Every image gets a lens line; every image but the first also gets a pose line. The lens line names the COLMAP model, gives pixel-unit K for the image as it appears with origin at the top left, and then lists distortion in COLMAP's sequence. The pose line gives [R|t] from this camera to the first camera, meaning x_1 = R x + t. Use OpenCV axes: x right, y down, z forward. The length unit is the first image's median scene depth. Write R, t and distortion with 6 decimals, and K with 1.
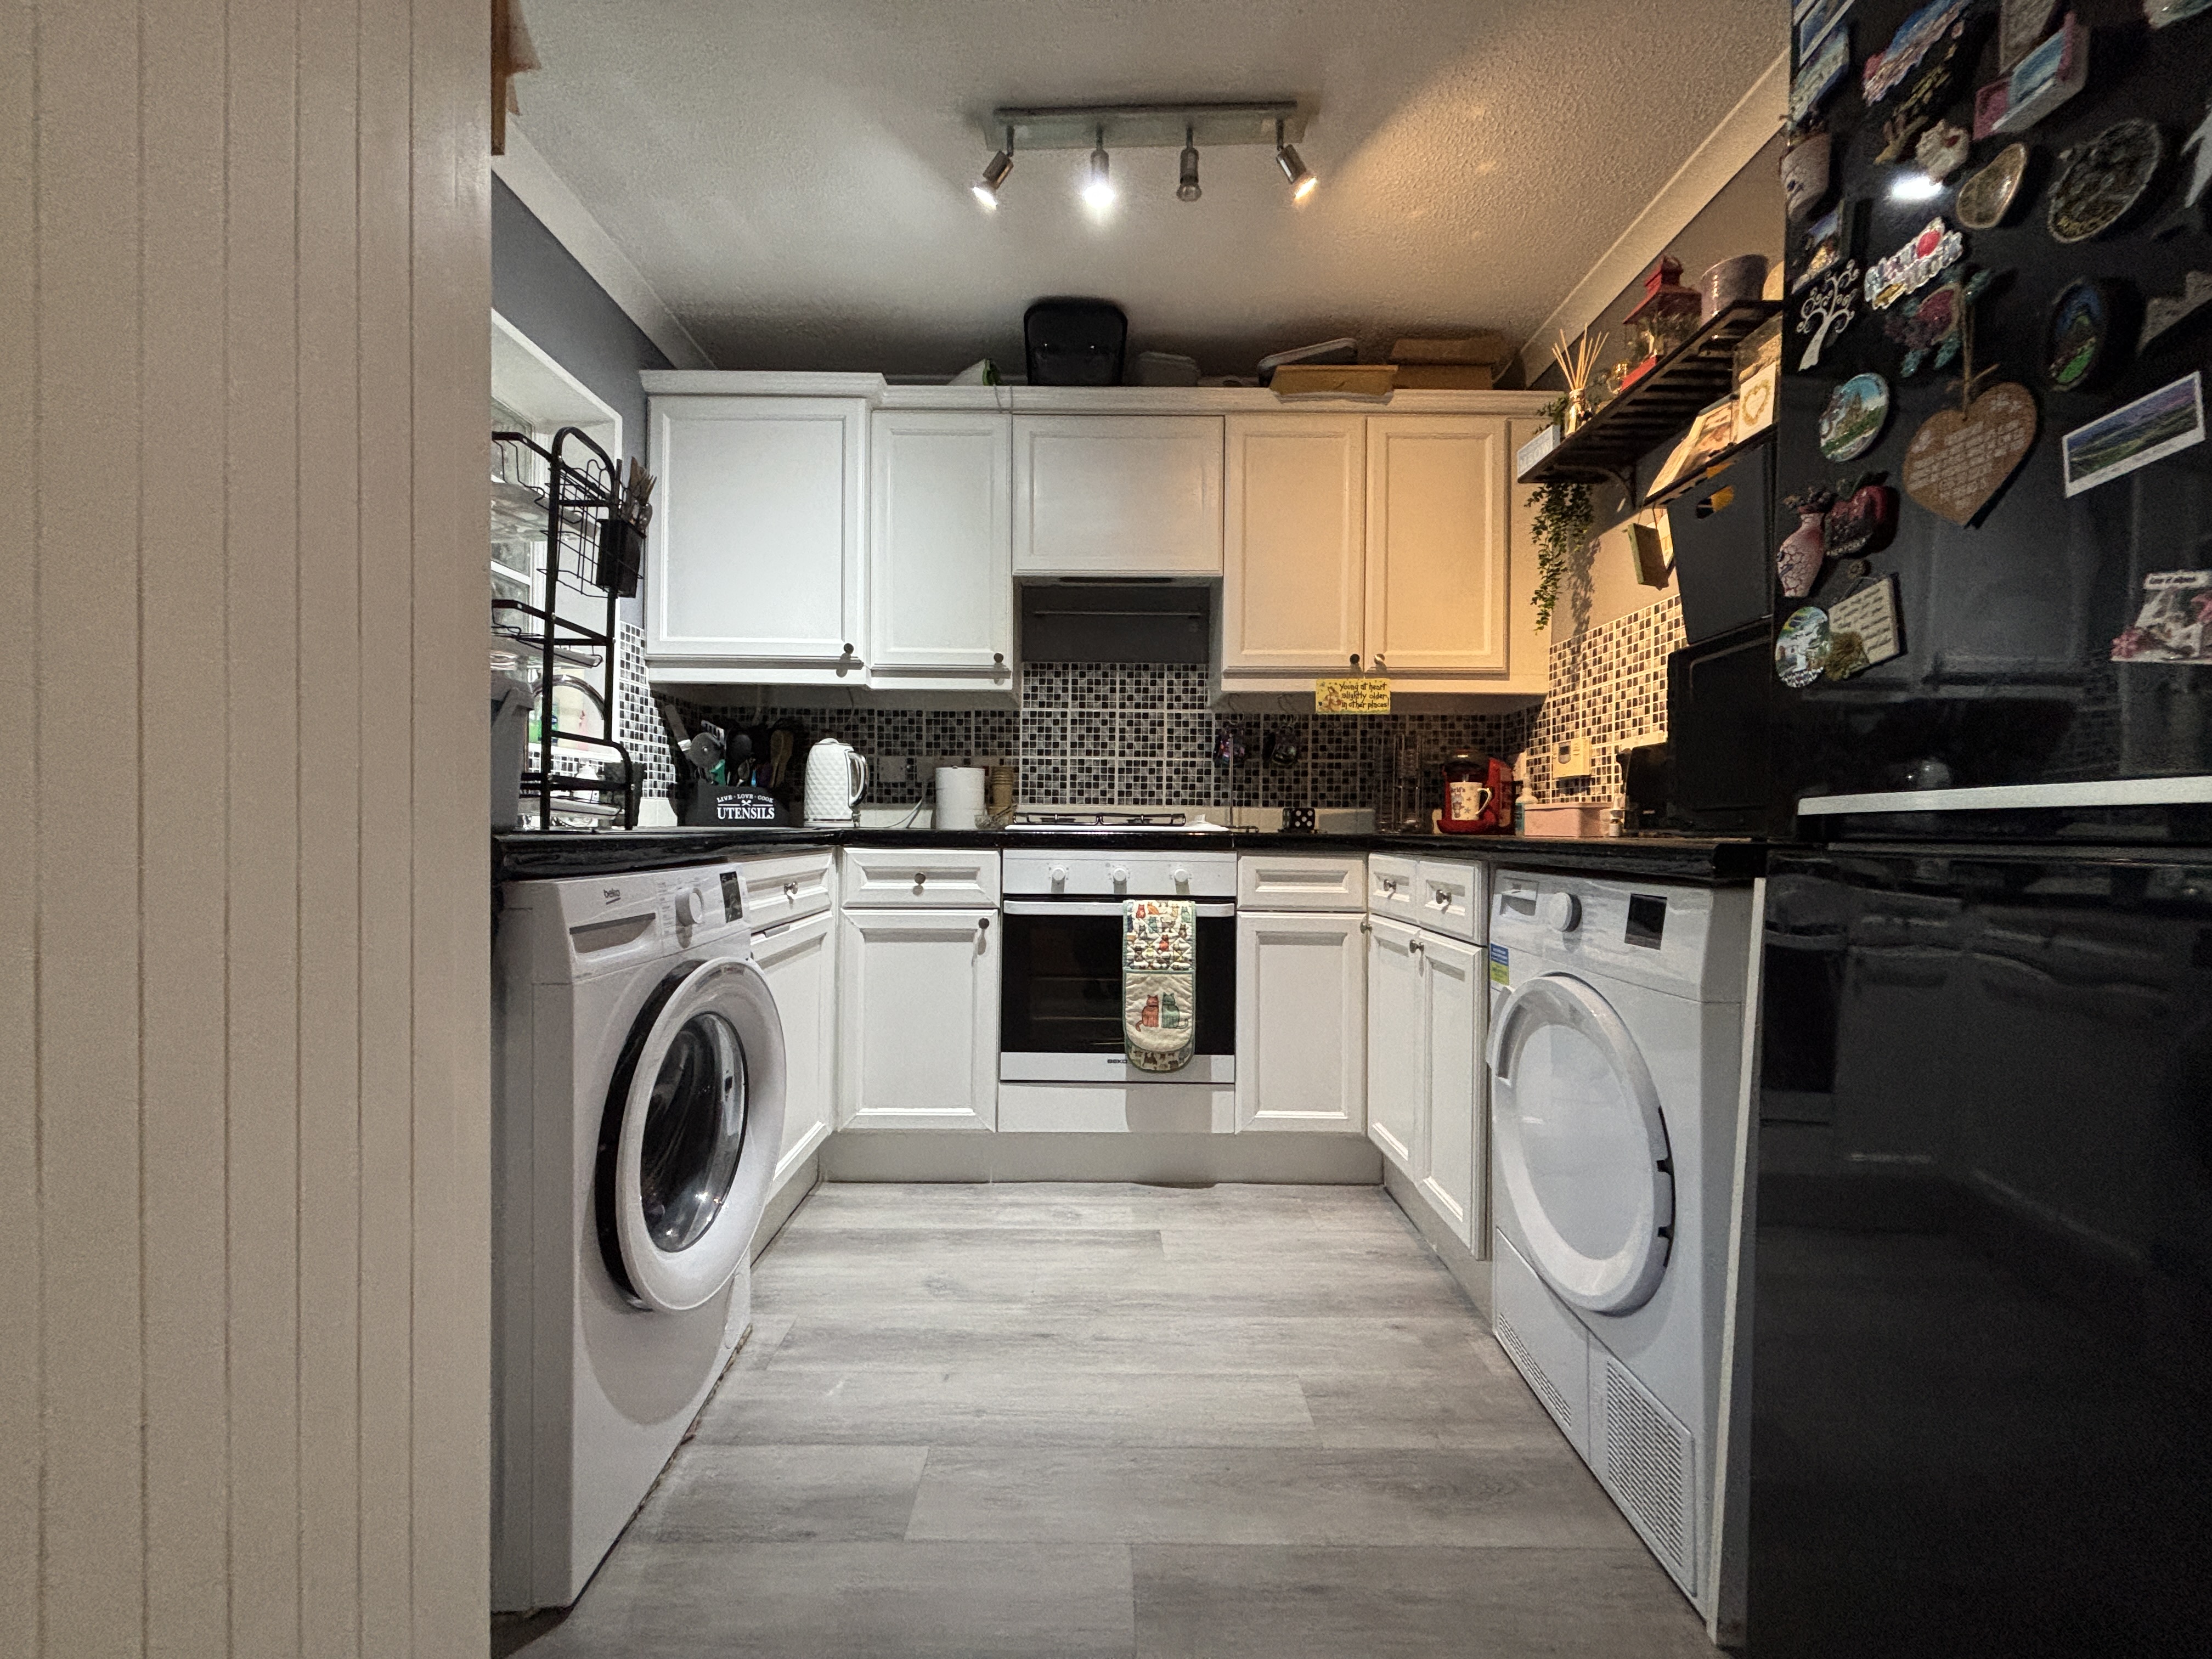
lens RADIAL K [[870.6, 0, 1088.6], [0, 870.6, 833.4], [0, 0, 1]] dist [0.058329, -0.000178]
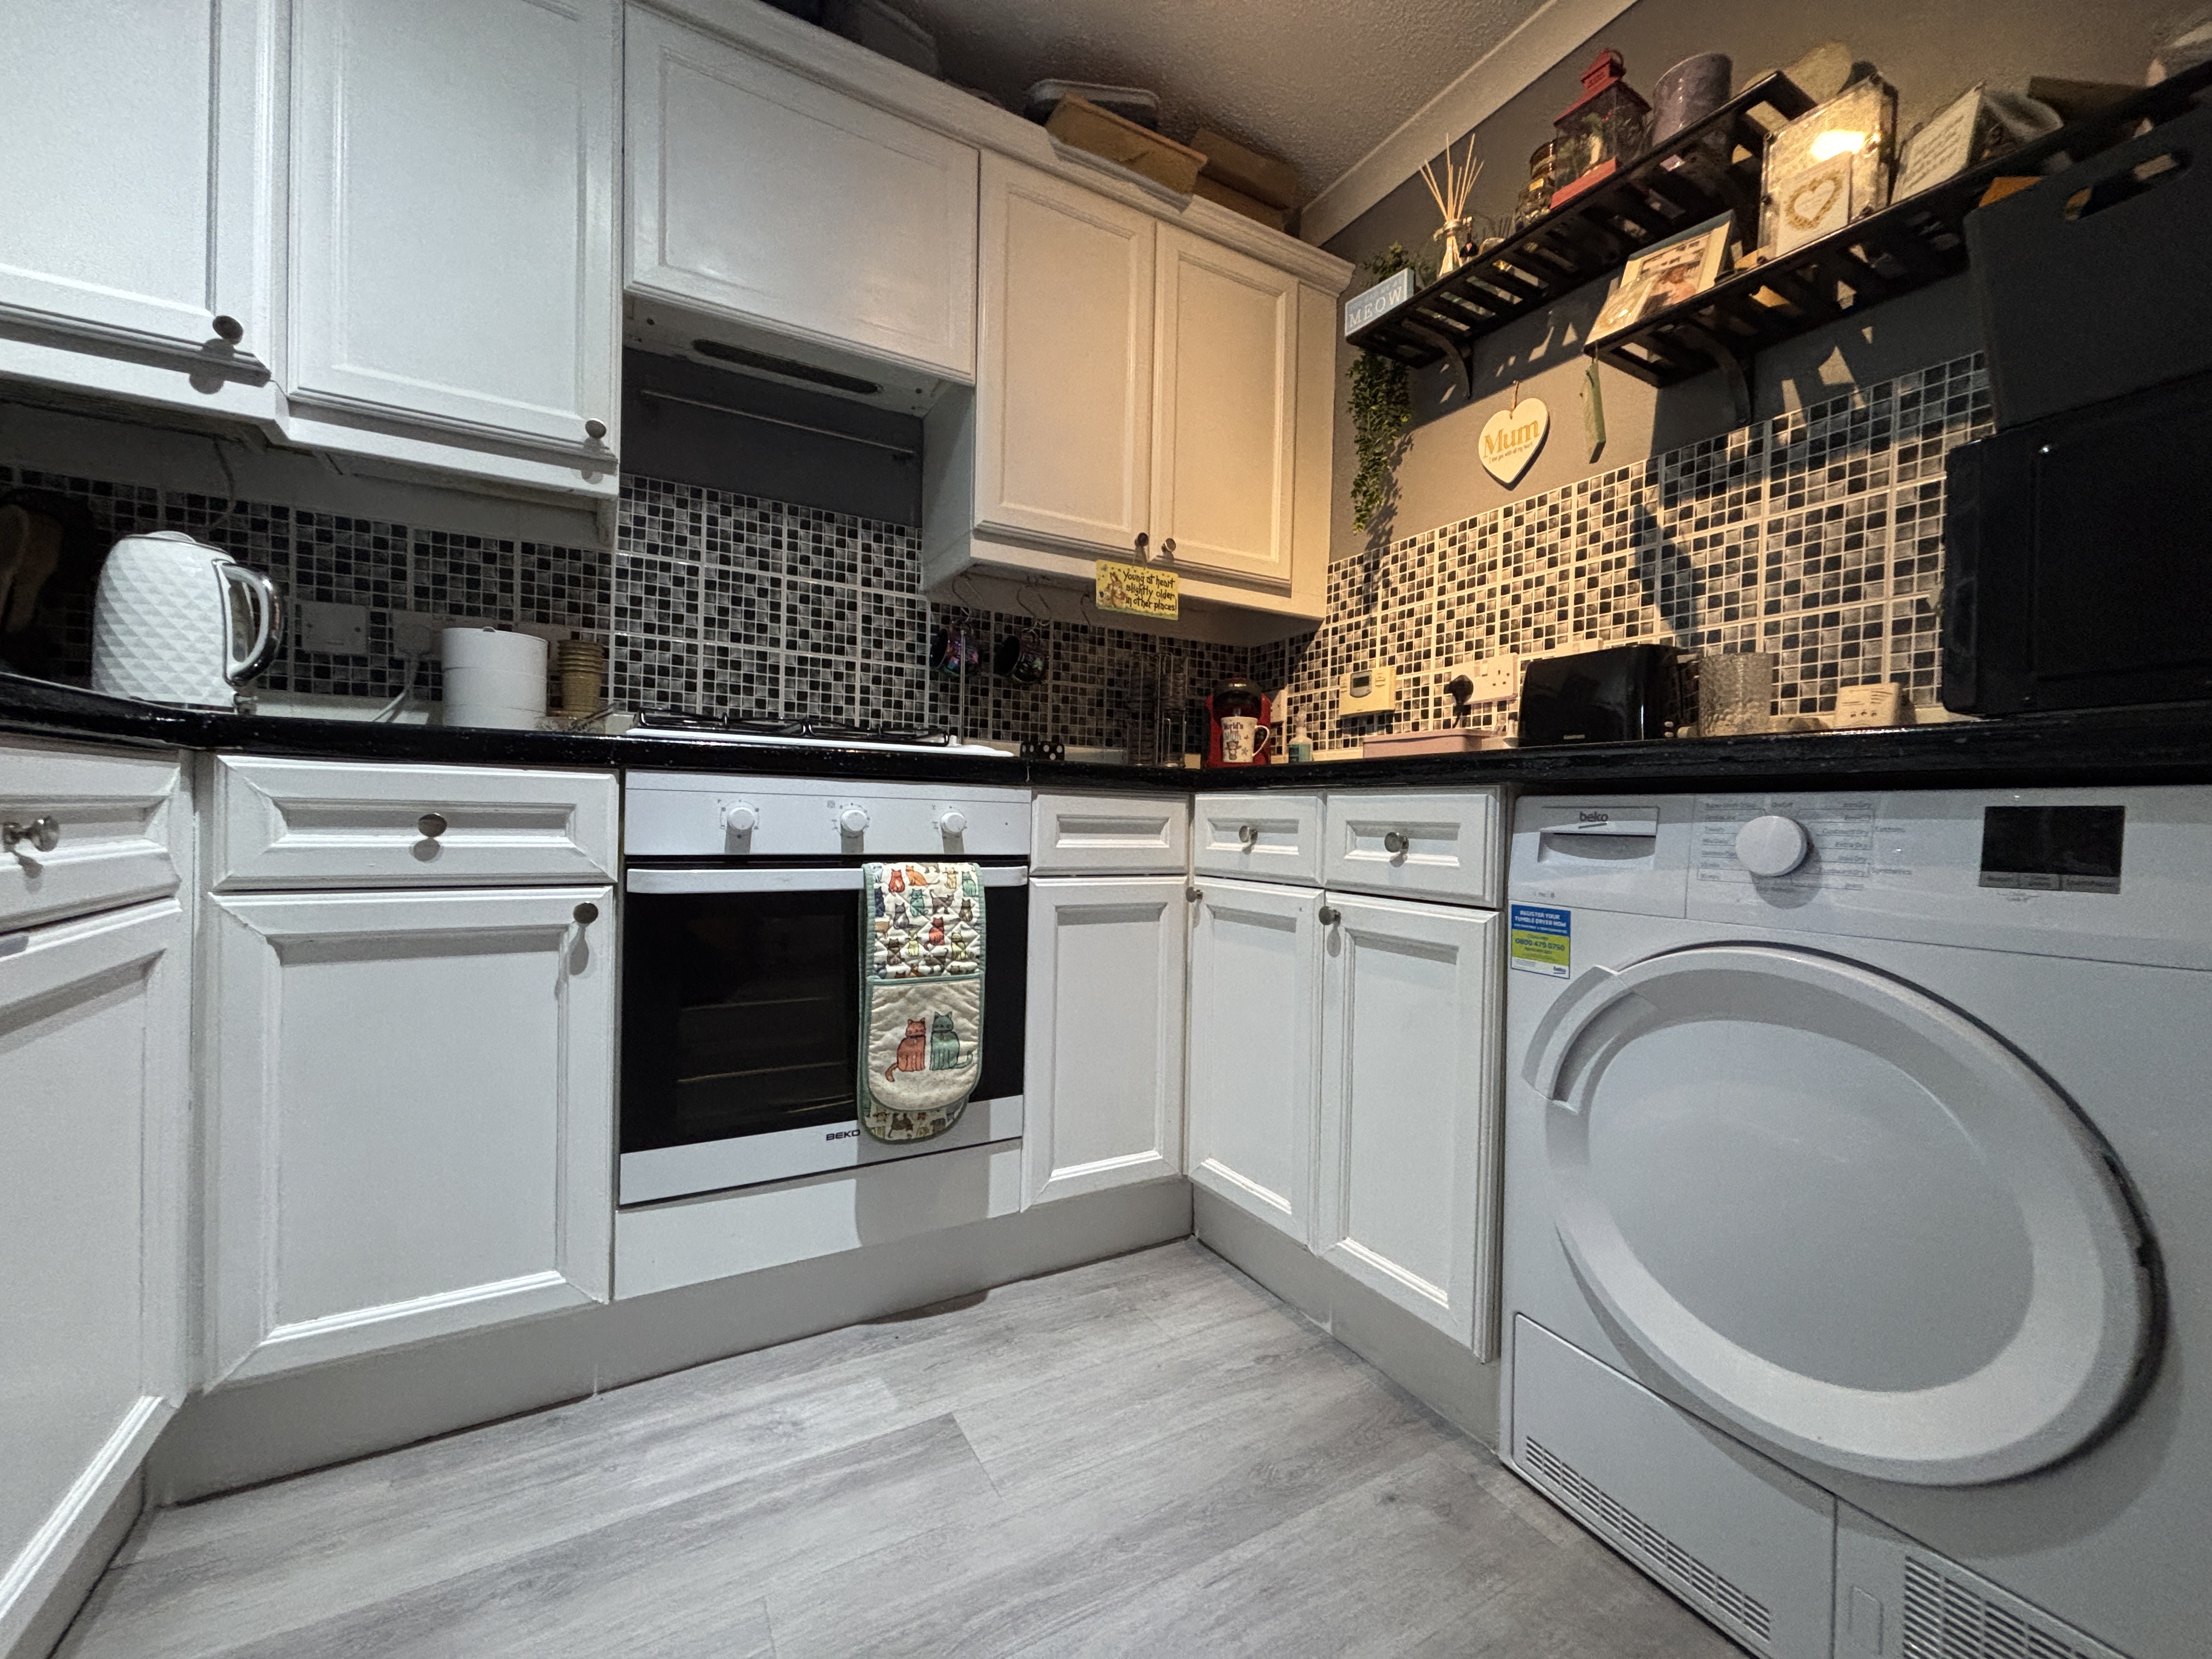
lens RADIAL K [[896.4, 0, 1099.7], [0, 896.4, 824.8], [0, 0, 1]] dist [0.032224, -0.012925]
pose [[0.865112, 0.005624, 0.501547, -0.115163], [-0.011948, 0.999884, 0.009398, 0.038674], [-0.501436, -0.014123, 0.865079, 0.354676]]
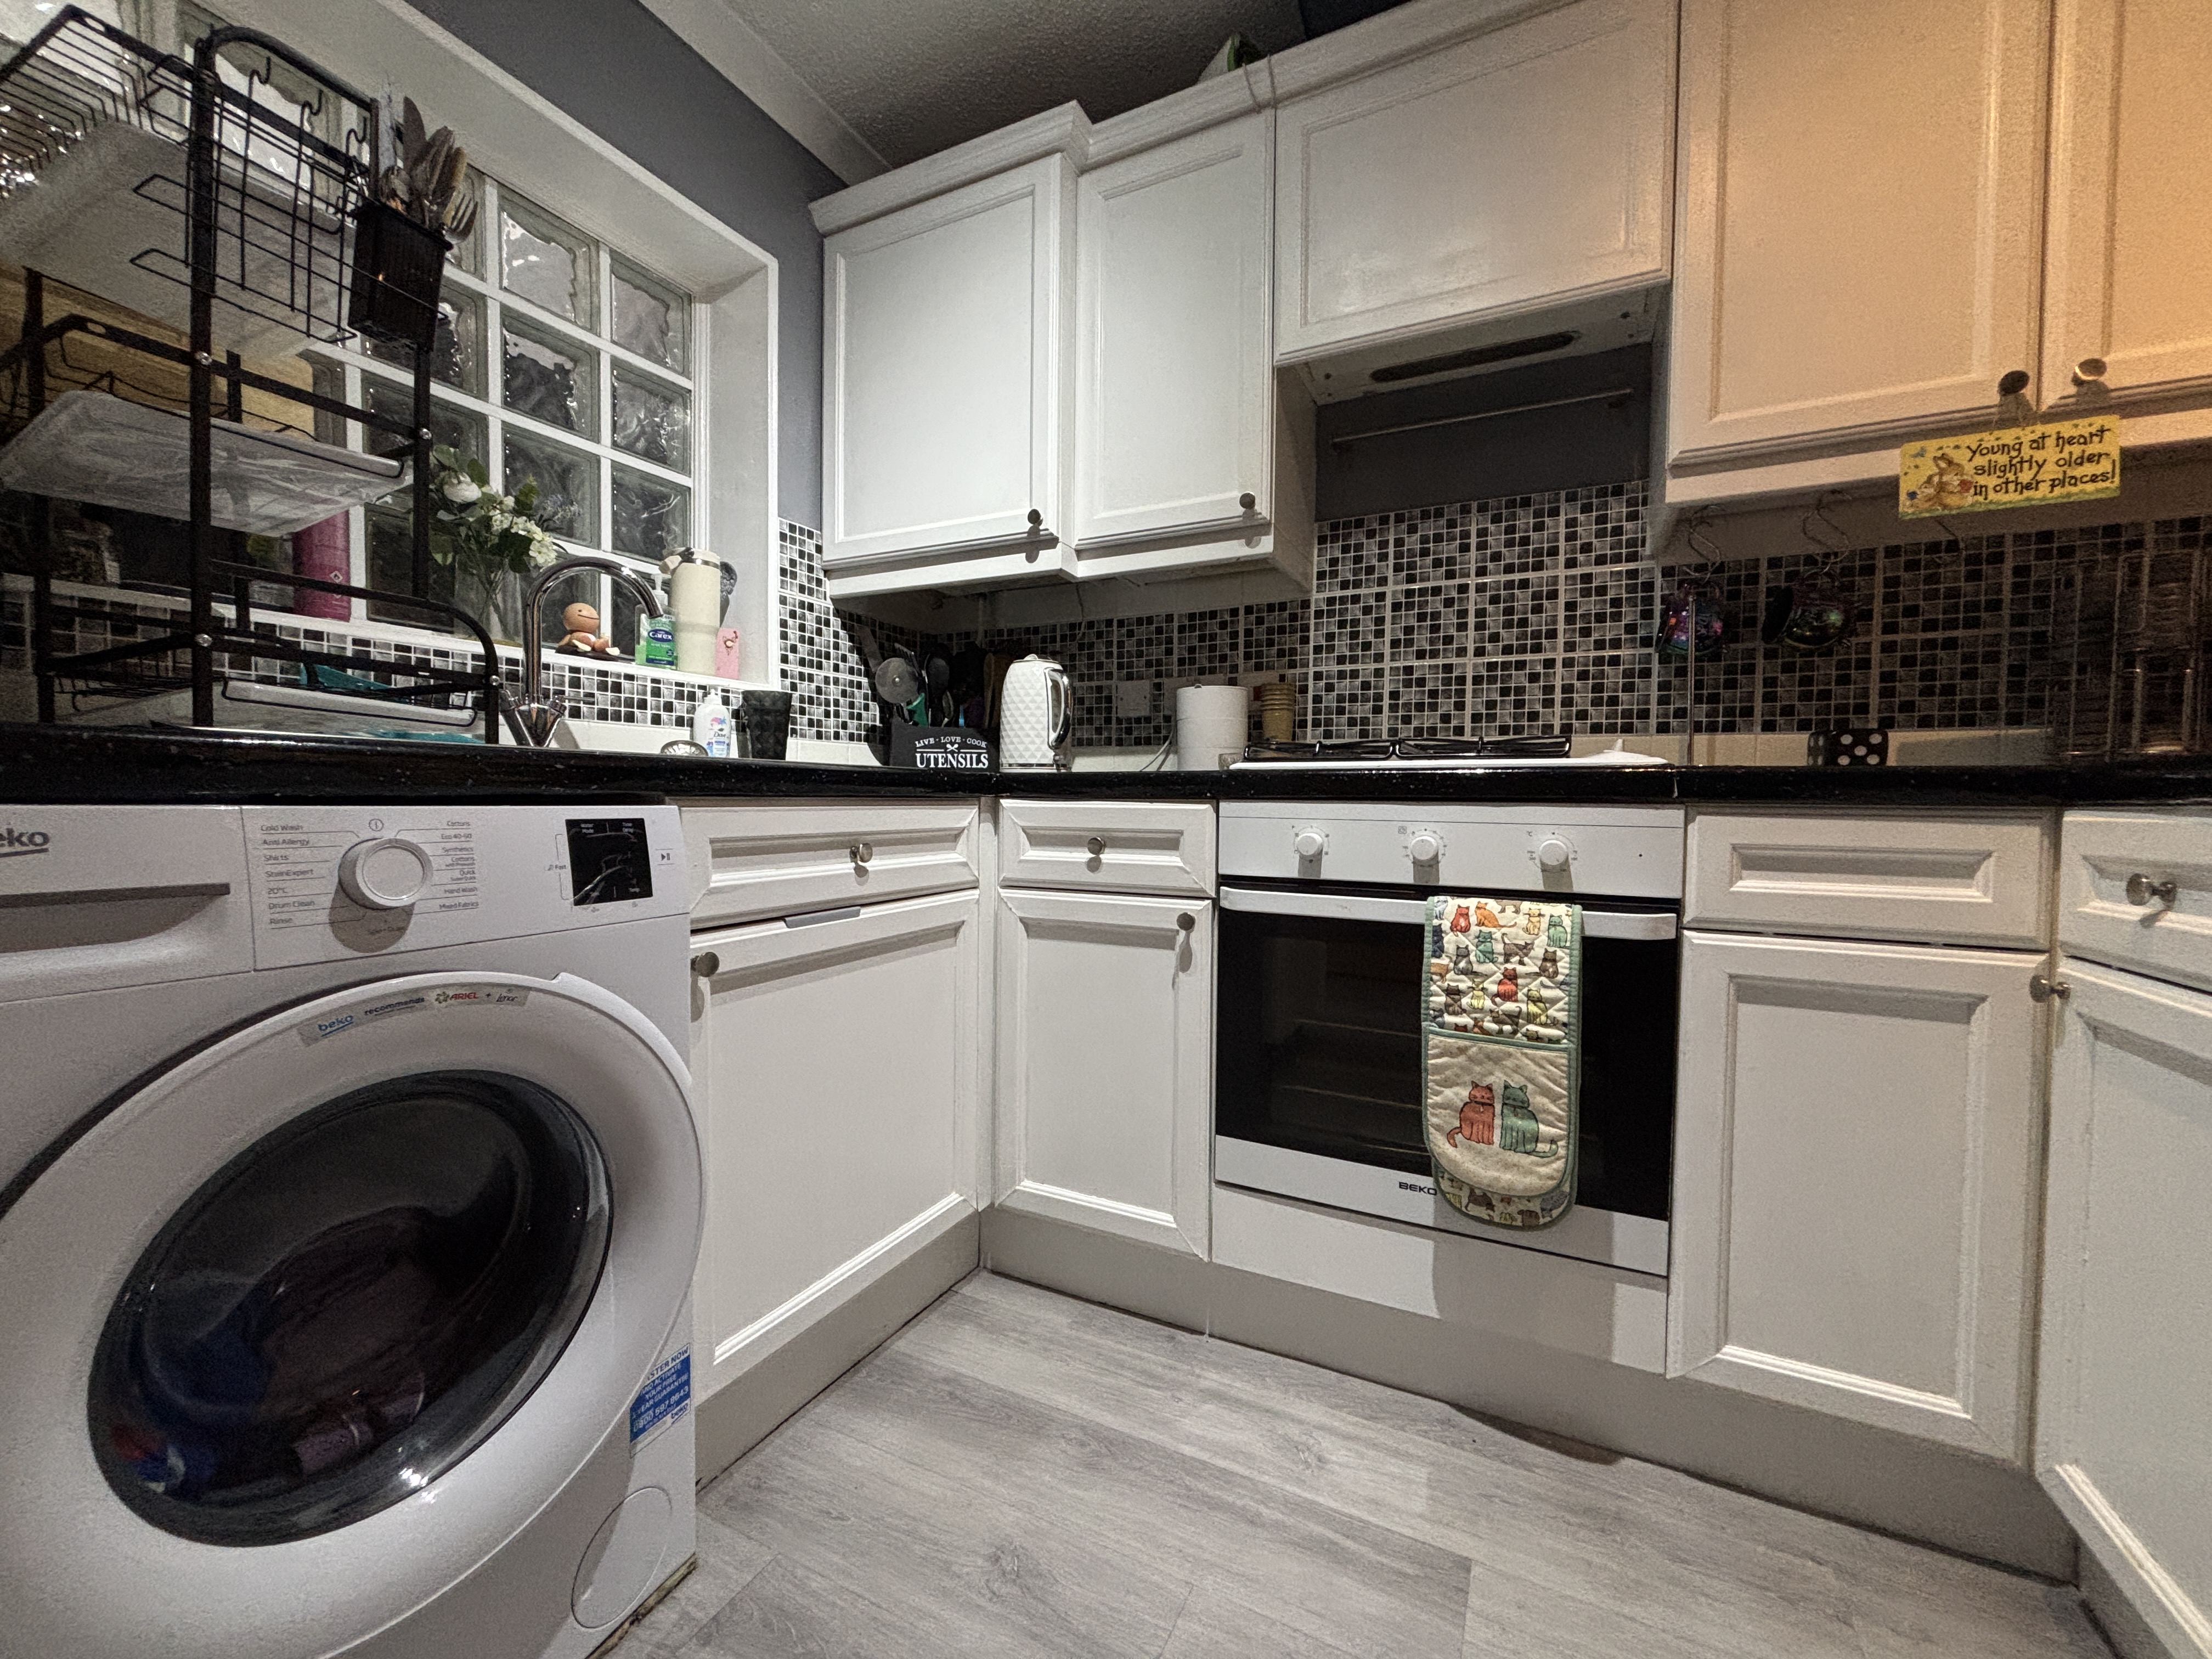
lens RADIAL K [[883.8, 0, 1100.7], [0, 883.8, 829.2], [0, 0, 1]] dist [0.003450, -0.000671]
pose [[0.895955, 0.014085, -0.443921, 0.090228], [-0.004566, 0.999736, 0.022504, 0.022208], [0.444121, -0.018135, 0.895783, 0.386634]]
